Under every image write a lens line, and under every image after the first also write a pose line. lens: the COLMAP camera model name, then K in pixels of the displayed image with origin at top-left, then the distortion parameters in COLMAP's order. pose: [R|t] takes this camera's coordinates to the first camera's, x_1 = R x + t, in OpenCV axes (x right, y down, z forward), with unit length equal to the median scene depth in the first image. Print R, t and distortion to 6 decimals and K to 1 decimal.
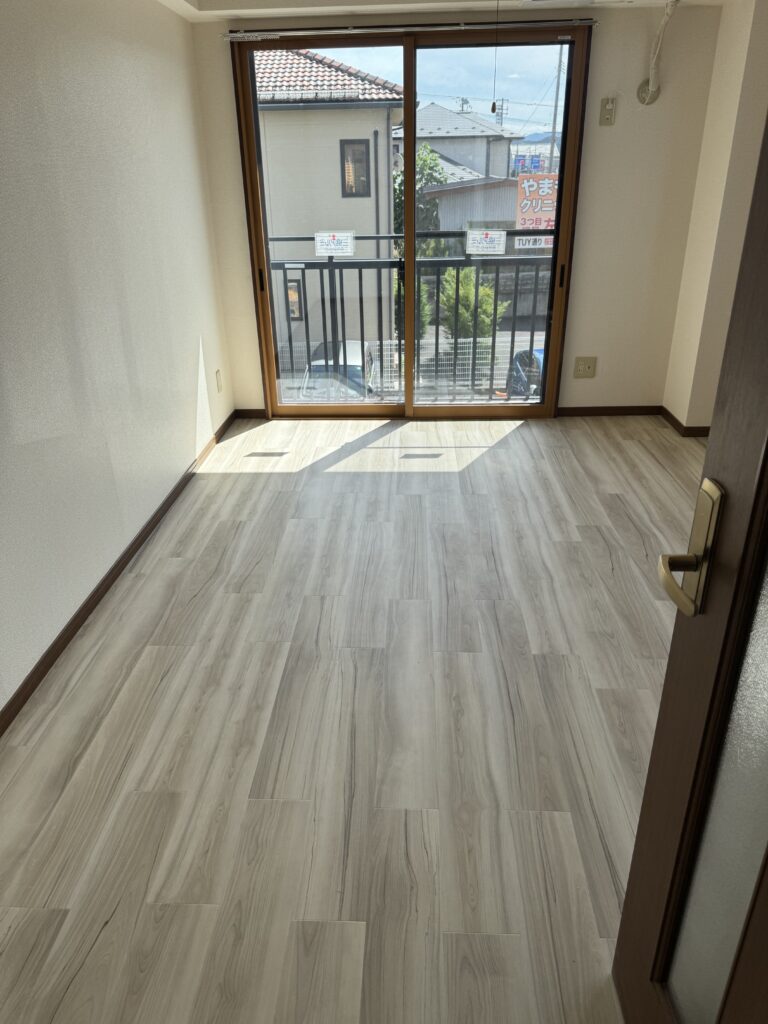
lens RADIAL K [[726.2, 0, 384.0], [0, 726.2, 512.0], [0, 0, 1]] dist [0.005185, -0.001276]
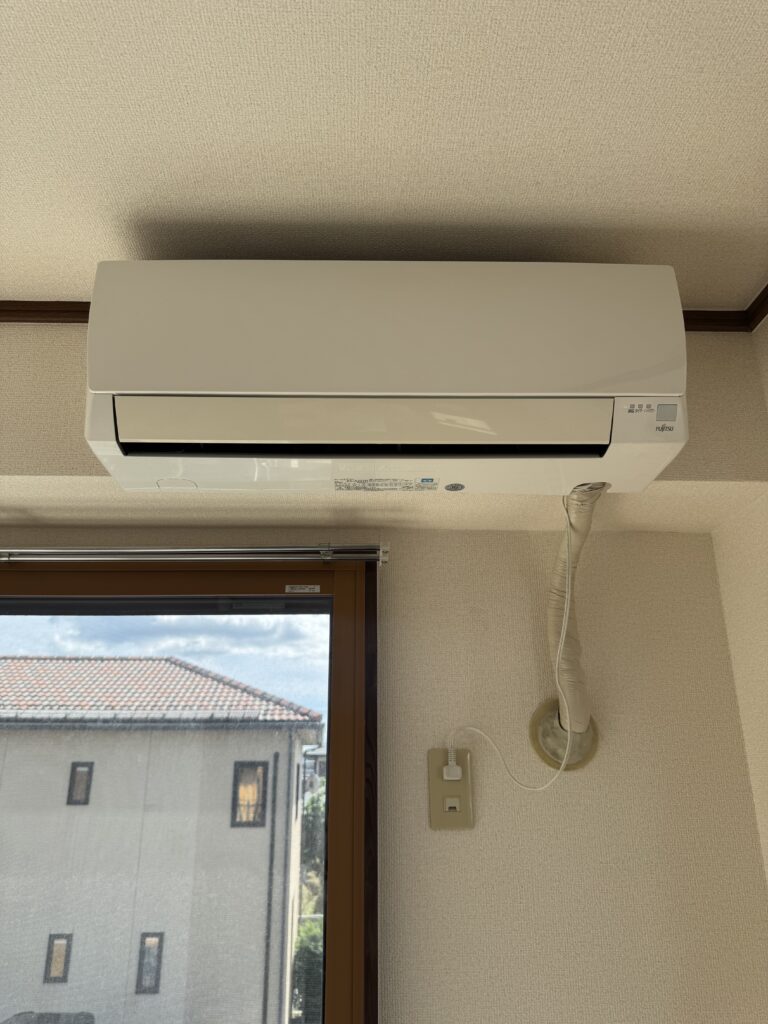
lens RADIAL K [[726.2, 0, 384.0], [0, 726.2, 512.0], [0, 0, 1]] dist [0.005185, -0.001276]
pose [[0.998111, 0.034038, 0.051148, 0.261368], [0.012597, 0.701444, -0.712613, -0.413456], [-0.060134, 0.711911, 0.699690, 0.701728]]
